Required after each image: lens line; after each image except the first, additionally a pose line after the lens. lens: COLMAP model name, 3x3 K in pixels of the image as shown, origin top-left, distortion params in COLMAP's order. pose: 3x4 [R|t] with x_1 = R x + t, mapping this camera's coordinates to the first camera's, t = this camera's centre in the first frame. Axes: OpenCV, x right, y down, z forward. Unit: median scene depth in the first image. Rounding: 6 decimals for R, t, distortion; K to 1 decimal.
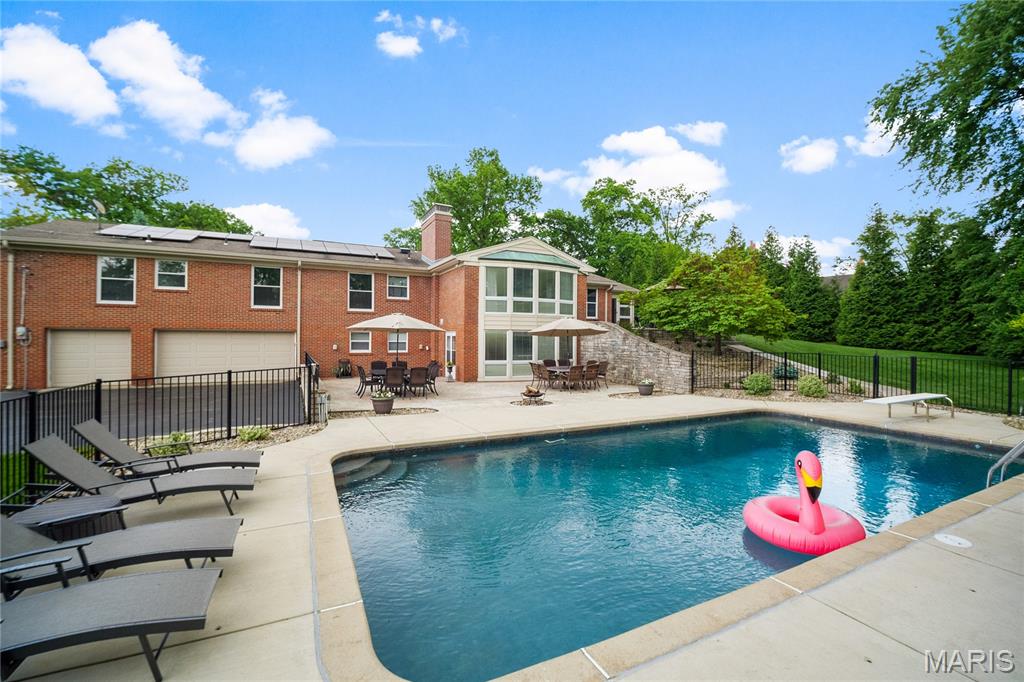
lens RADIAL K [[445.6, 0, 519.1], [0, 445.6, 336.7], [0, 0, 1]] dist [-0.010979, -0.000527]
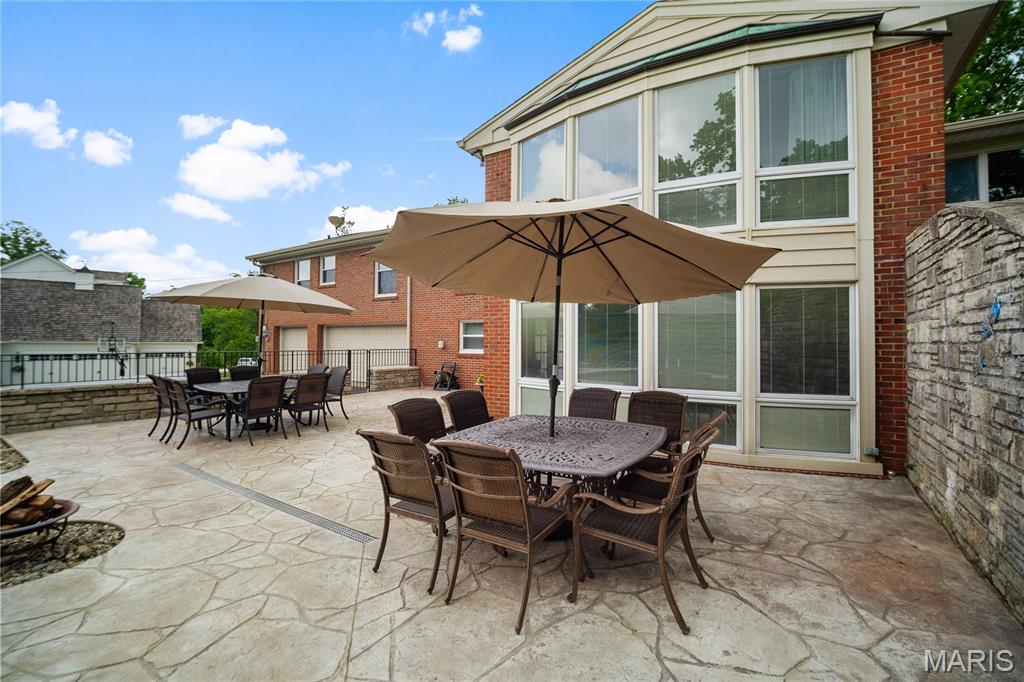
lens RADIAL K [[451.3, 0, 513.7], [0, 451.3, 333.2], [0, 0, 1]] dist [-0.010812, -0.000355]
pose [[0.501438, -0.020559, -0.864950, 0.232001], [0.004002, 0.999762, -0.021444, 0.019834], [0.865185, 0.007291, 0.501400, 0.687831]]
